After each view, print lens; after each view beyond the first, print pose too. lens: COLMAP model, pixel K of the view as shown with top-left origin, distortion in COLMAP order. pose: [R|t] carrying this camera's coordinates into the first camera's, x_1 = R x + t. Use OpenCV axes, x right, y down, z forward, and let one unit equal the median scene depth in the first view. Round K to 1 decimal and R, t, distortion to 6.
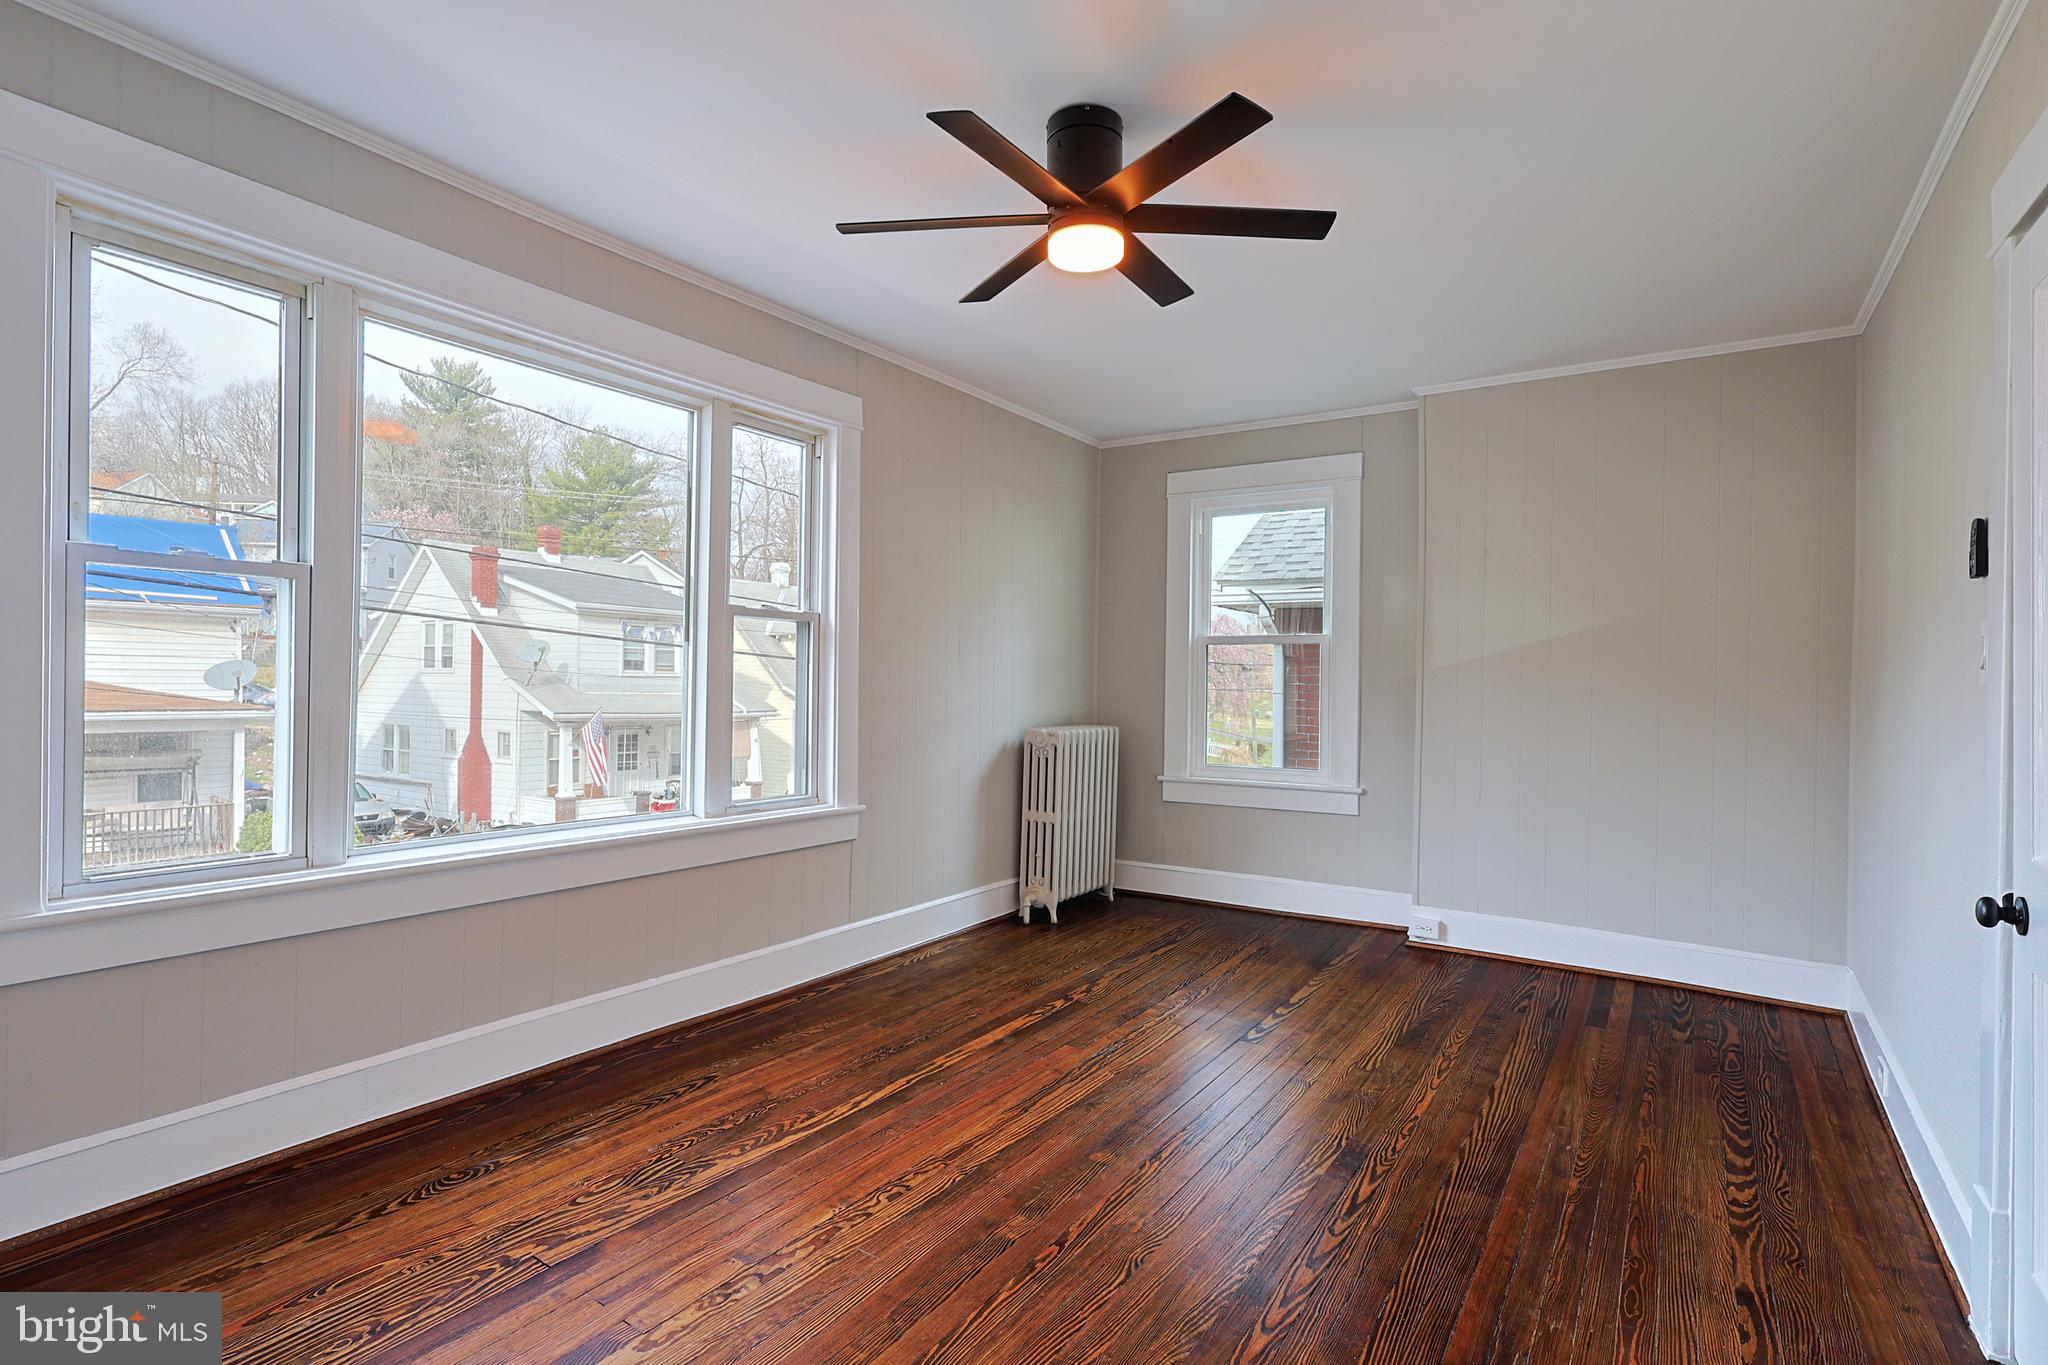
lens RADIAL K [[998.6, 0, 1024.6], [0, 998.6, 689.0], [0, 0, 1]] dist [-0.002356, 0.002476]
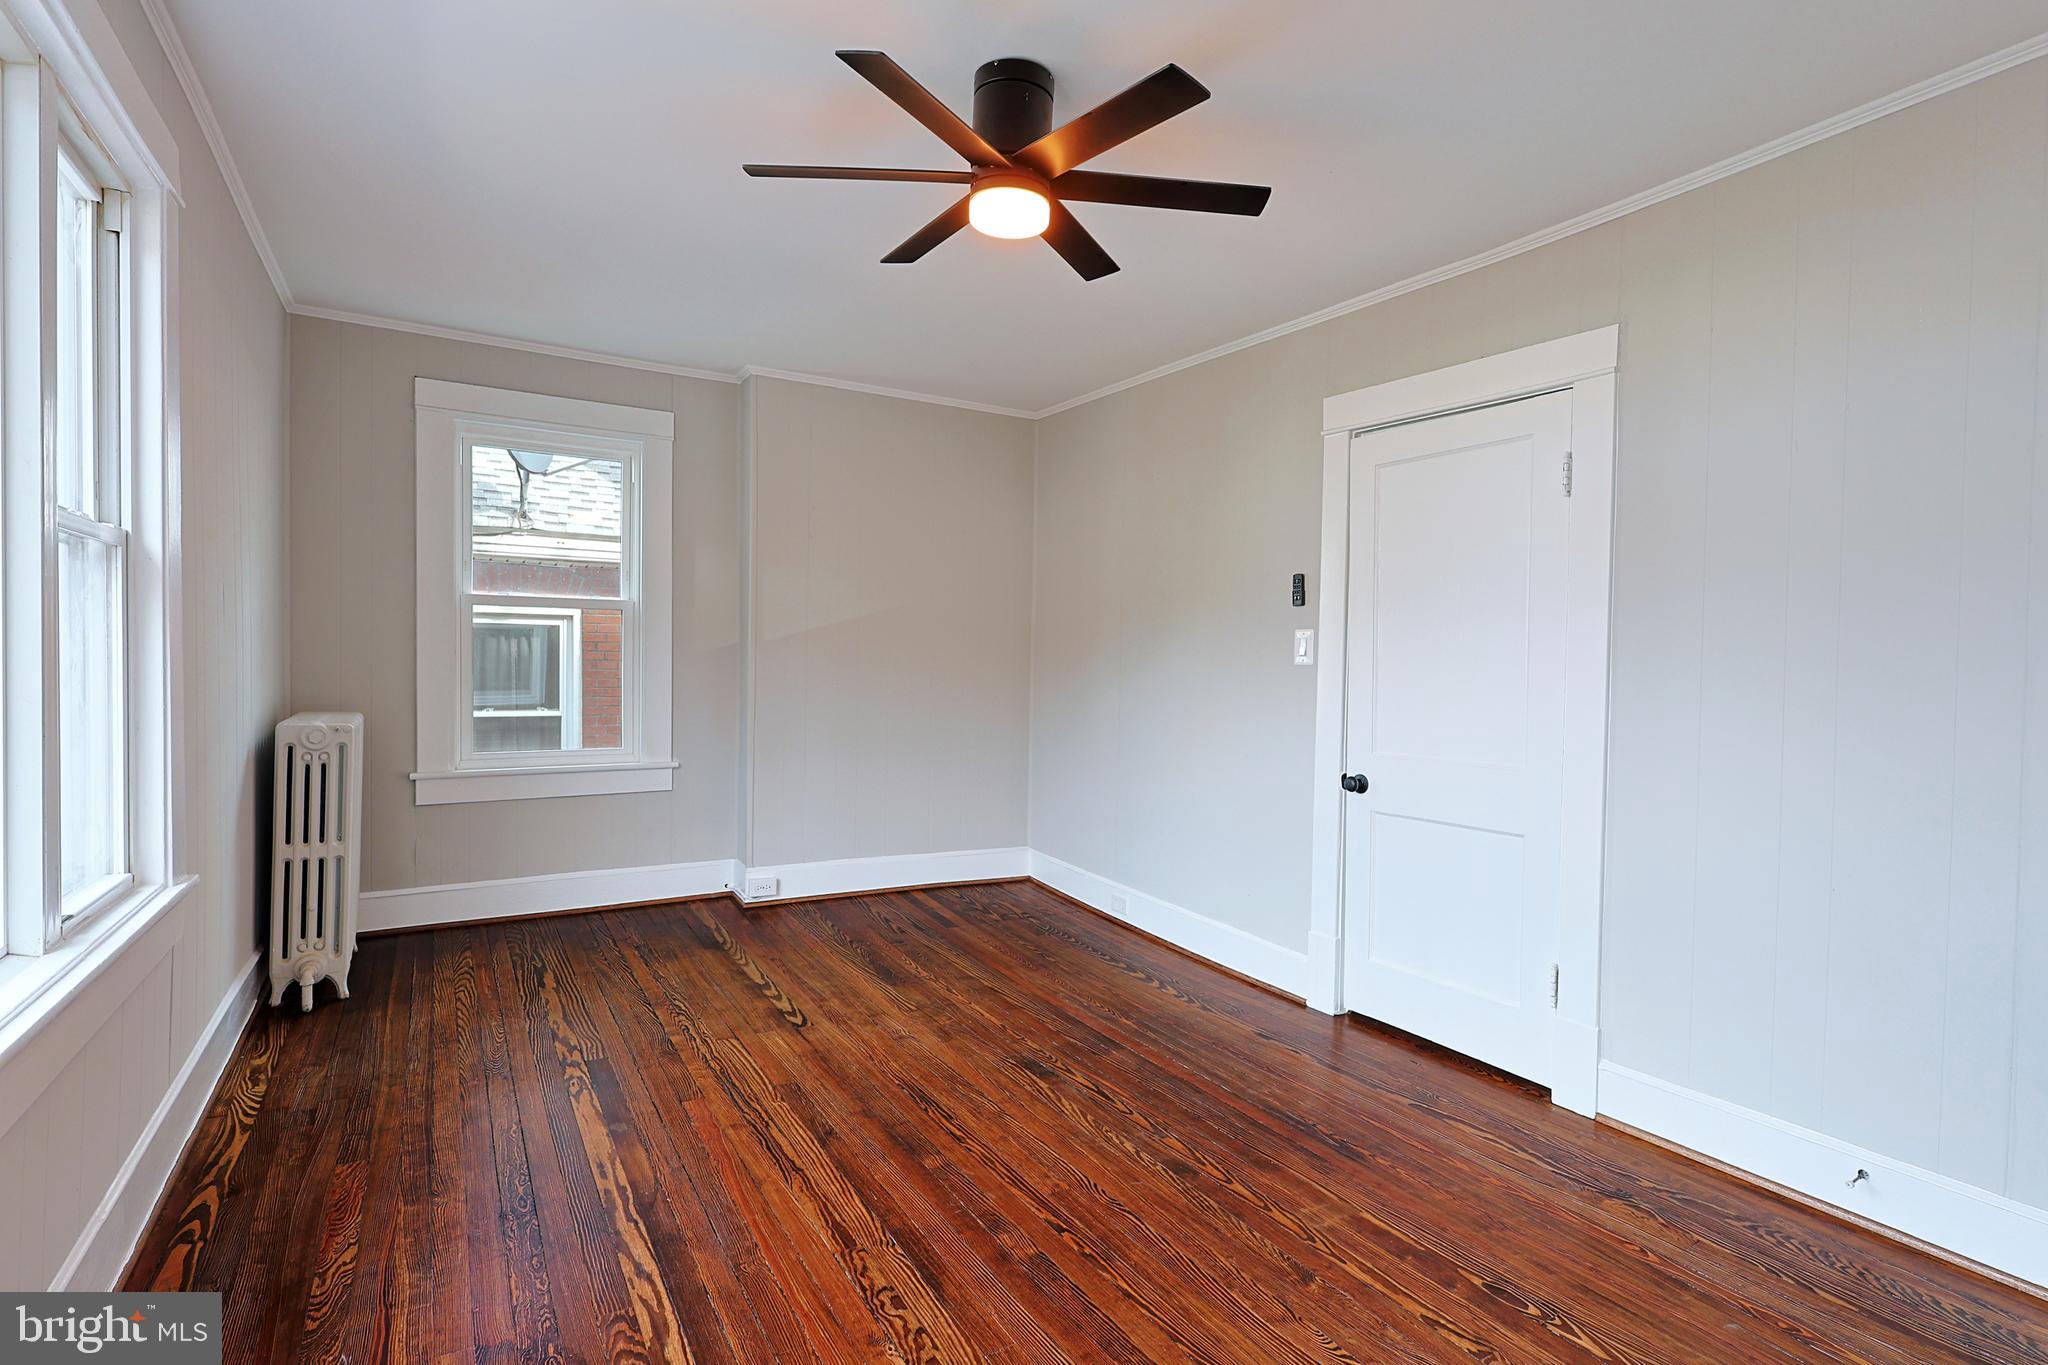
lens RADIAL K [[998.6, 0, 1034.8], [0, 998.6, 688.2], [0, 0, 1]] dist [-0.002356, 0.002476]
pose [[0.436013, -0.033941, 0.899300, -0.487553], [-0.005919, 0.999159, 0.040579, -0.017375], [-0.899921, -0.023016, 0.435445, 0.337749]]
